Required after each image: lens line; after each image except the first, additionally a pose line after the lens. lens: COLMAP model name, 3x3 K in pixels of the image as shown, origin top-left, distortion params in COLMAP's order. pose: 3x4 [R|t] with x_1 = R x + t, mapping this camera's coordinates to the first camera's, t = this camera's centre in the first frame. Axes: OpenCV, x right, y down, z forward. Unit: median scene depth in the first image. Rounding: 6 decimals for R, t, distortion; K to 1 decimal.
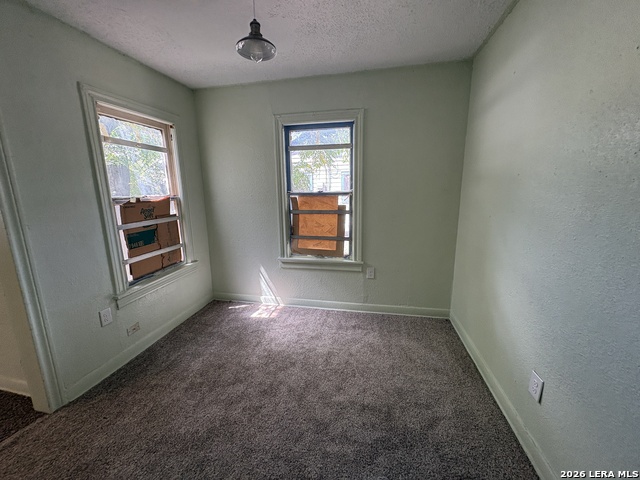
lens RADIAL K [[258.2, 0, 320.0], [0, 258.2, 240.0], [0, 0, 1]] dist [0.000065, 0.000000]
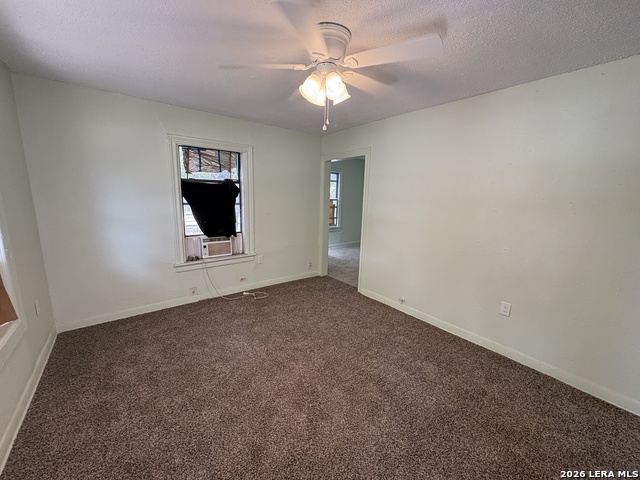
lens RADIAL K [[258.2, 0, 320.0], [0, 258.2, 240.0], [0, 0, 1]] dist [0.000065, 0.000000]
pose [[0.654290, -0.107936, 0.748501, -1.914118], [0.122364, 0.991830, 0.036062, 0.100716], [-0.746279, 0.067995, 0.662152, -0.533081]]
